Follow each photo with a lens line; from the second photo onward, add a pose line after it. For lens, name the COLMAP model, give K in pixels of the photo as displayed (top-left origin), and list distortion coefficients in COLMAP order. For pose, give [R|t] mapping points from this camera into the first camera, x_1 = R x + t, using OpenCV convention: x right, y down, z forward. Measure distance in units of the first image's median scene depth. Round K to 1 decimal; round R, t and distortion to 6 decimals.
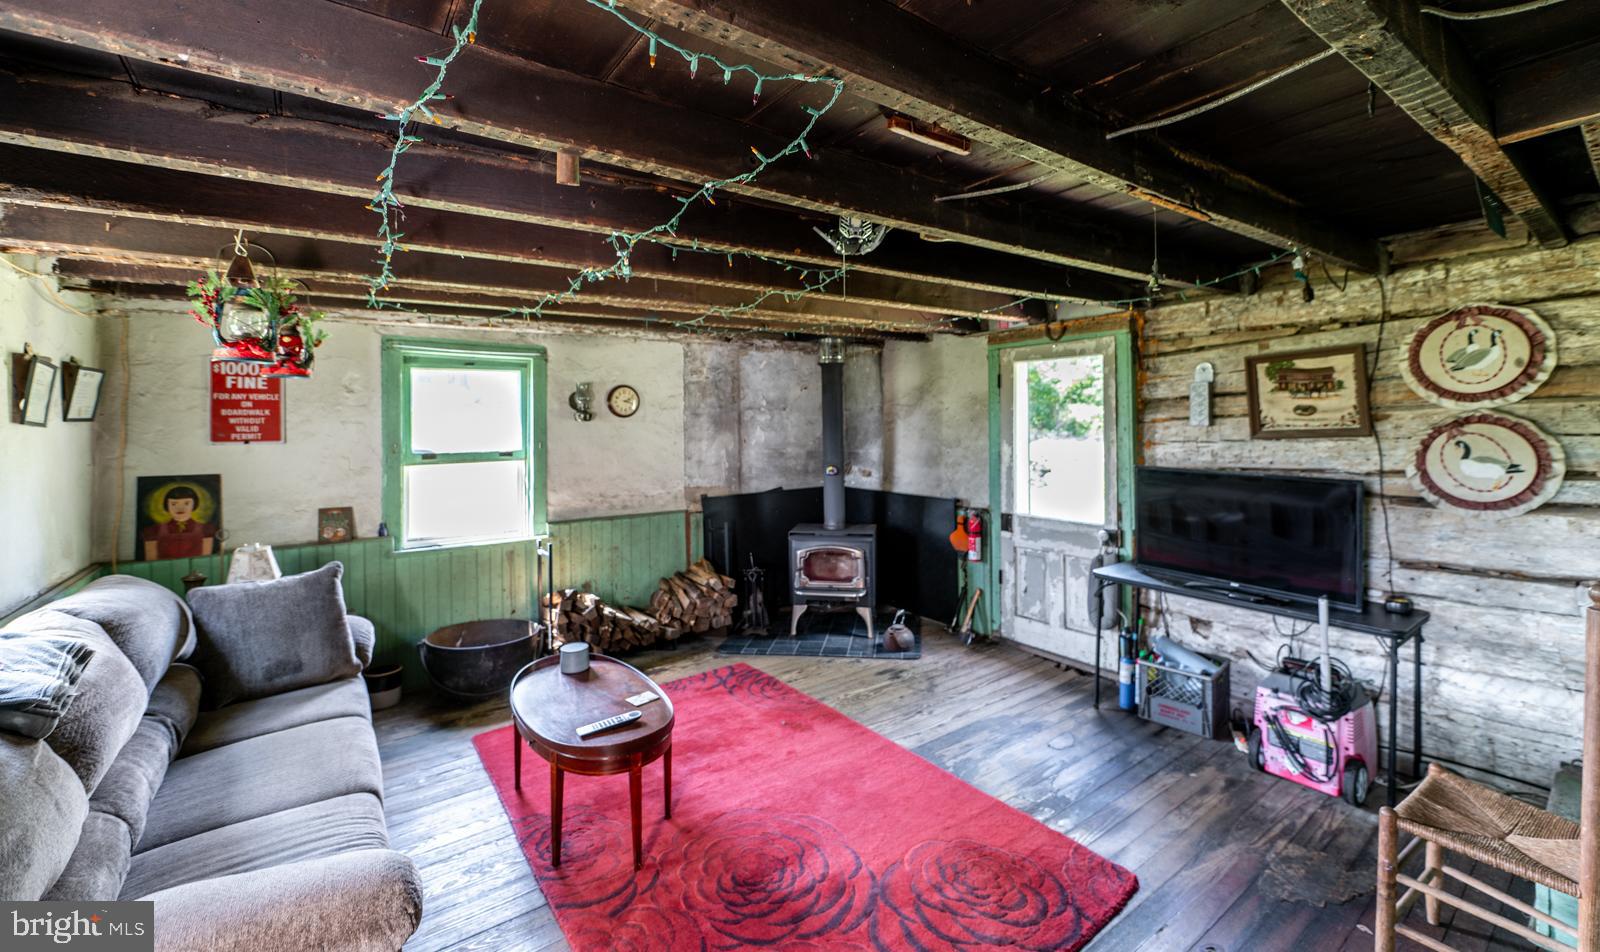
lens RADIAL K [[641.3, 0, 807.5], [0, 641.3, 418.4], [0, 0, 1]] dist [0.000042, -0.000321]
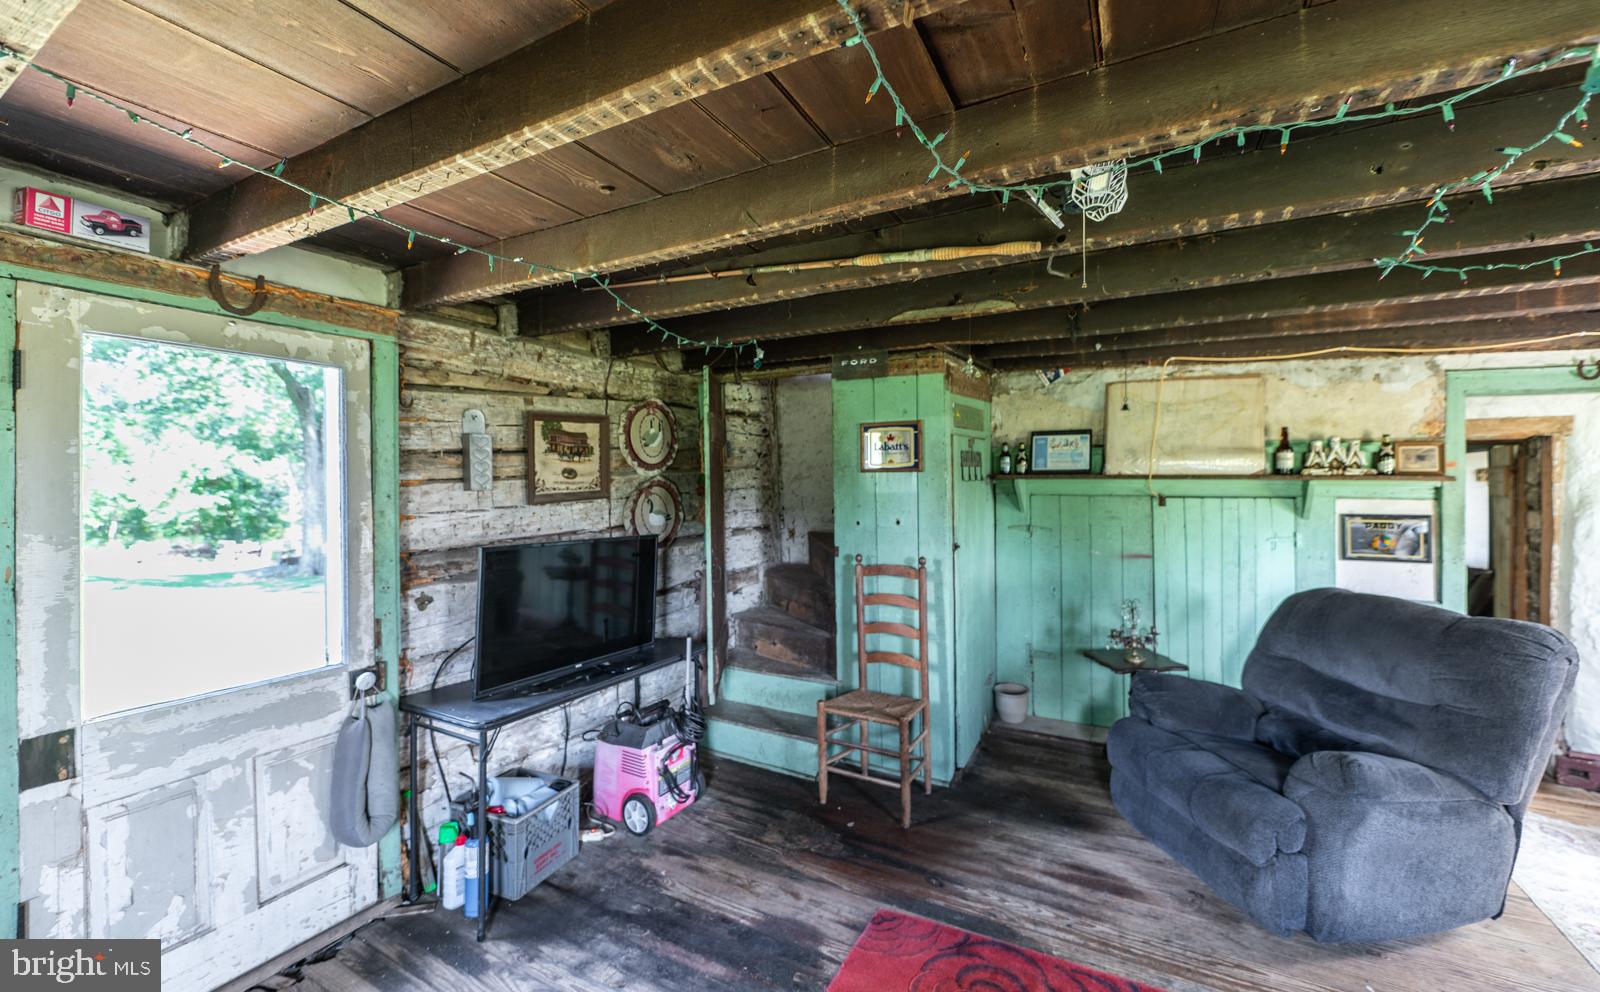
lens RADIAL K [[641.5, 0, 798.6], [0, 641.5, 477.7], [0, 0, 1]] dist [0.000556, -0.000190]
pose [[-0.405406, 0.017858, 0.913962, -0.258738], [0.002096, 0.999825, -0.018606, 0.012222], [-0.914134, -0.005627, -0.405372, 0.981610]]
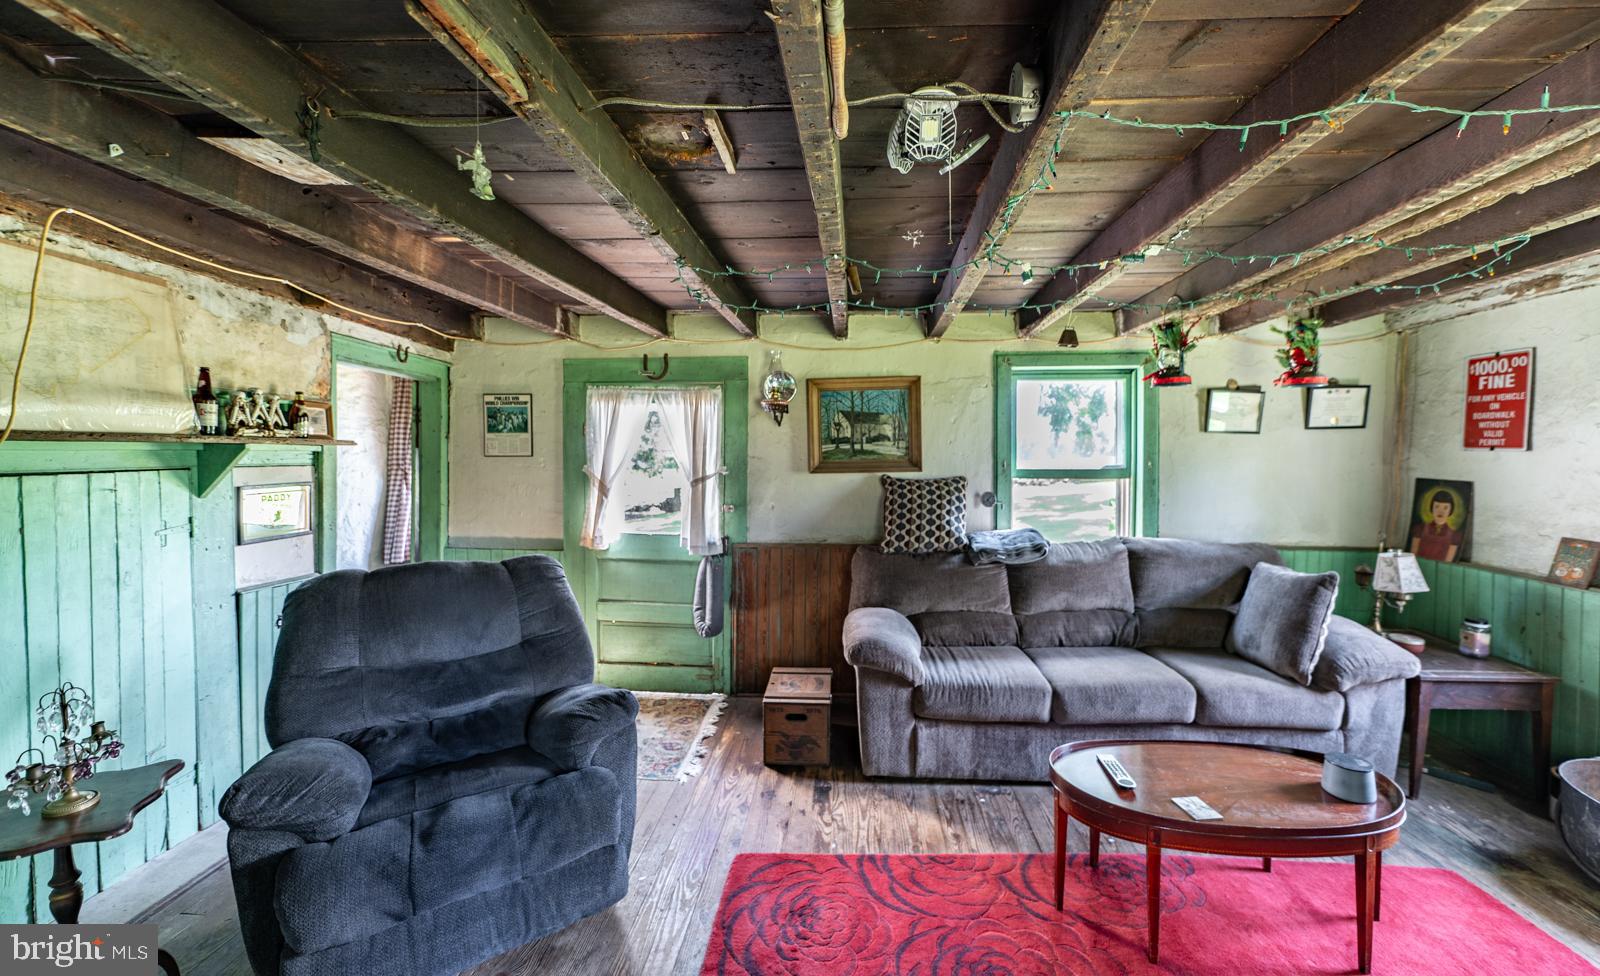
lens RADIAL K [[639.8, 0, 813.2], [0, 639.8, 459.3], [0, 0, 1]] dist [-0.004339, -0.000200]
pose [[-0.645763, 0.030779, -0.762917, 0.419436], [0.019370, 0.999526, 0.023929, 0.012509], [0.763292, 0.000674, -0.646054, 0.847444]]
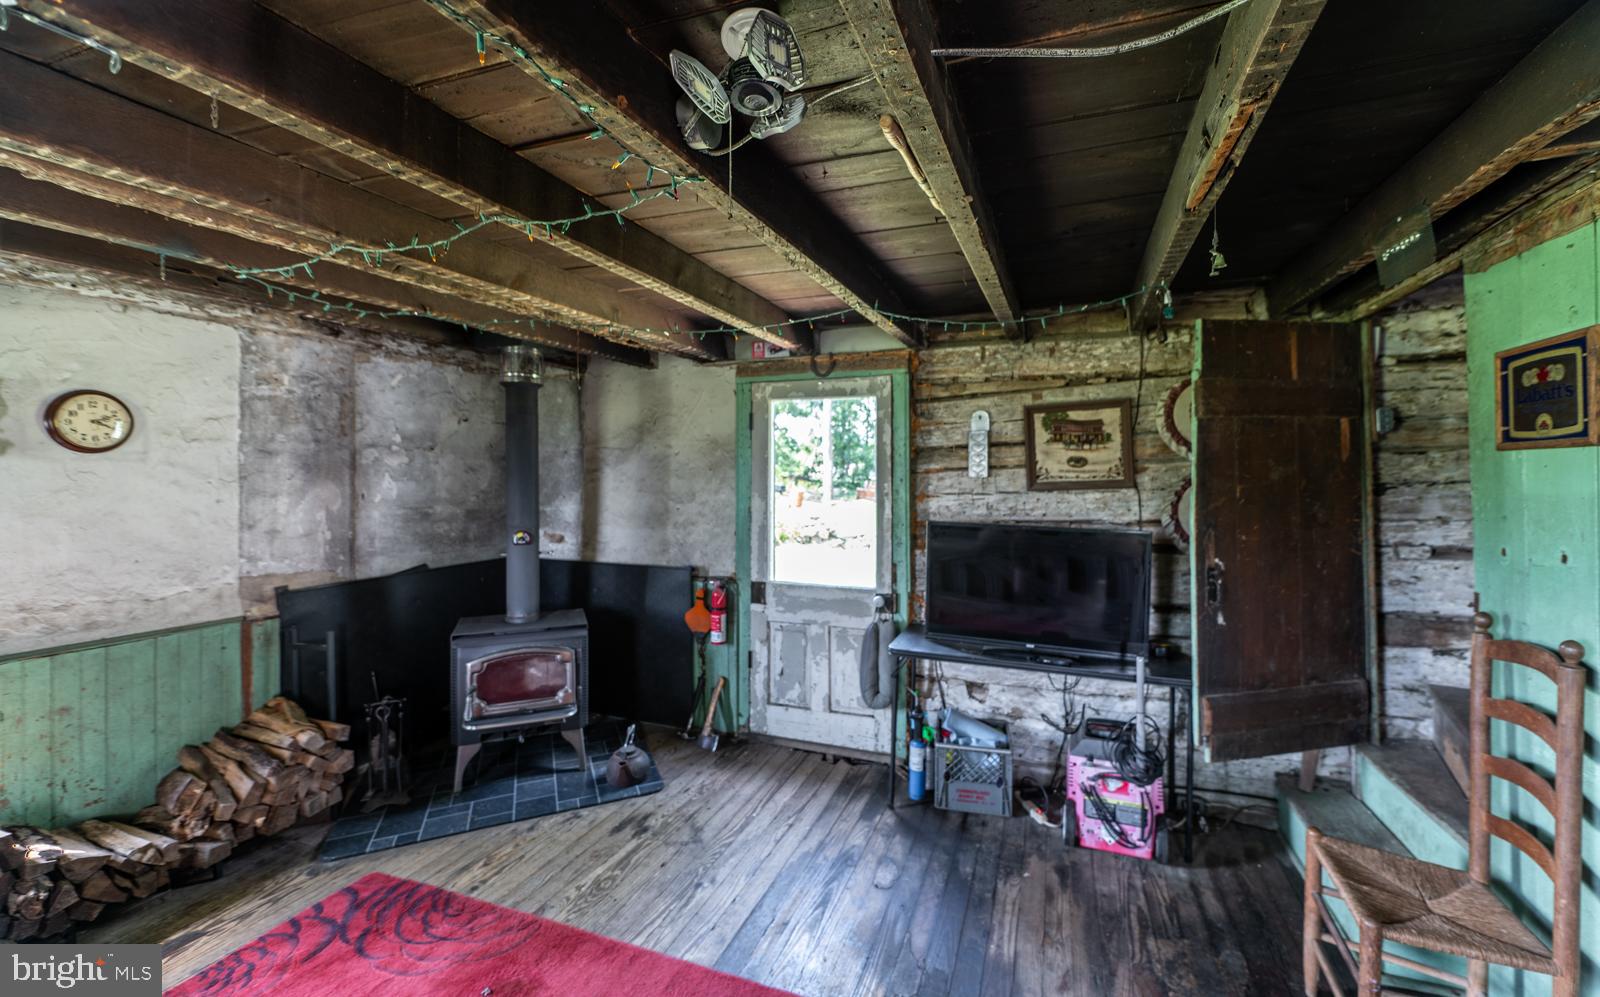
lens RADIAL K [[638.2, 0, 812.1], [0, 638.2, 470.2], [0, 0, 1]] dist [-0.003297, -0.001580]
pose [[0.840852, 0.014827, 0.541062, -0.101130], [-0.013728, 0.999887, -0.006066, 0.010906], [-0.541091, -0.002327, 0.840961, 0.351682]]
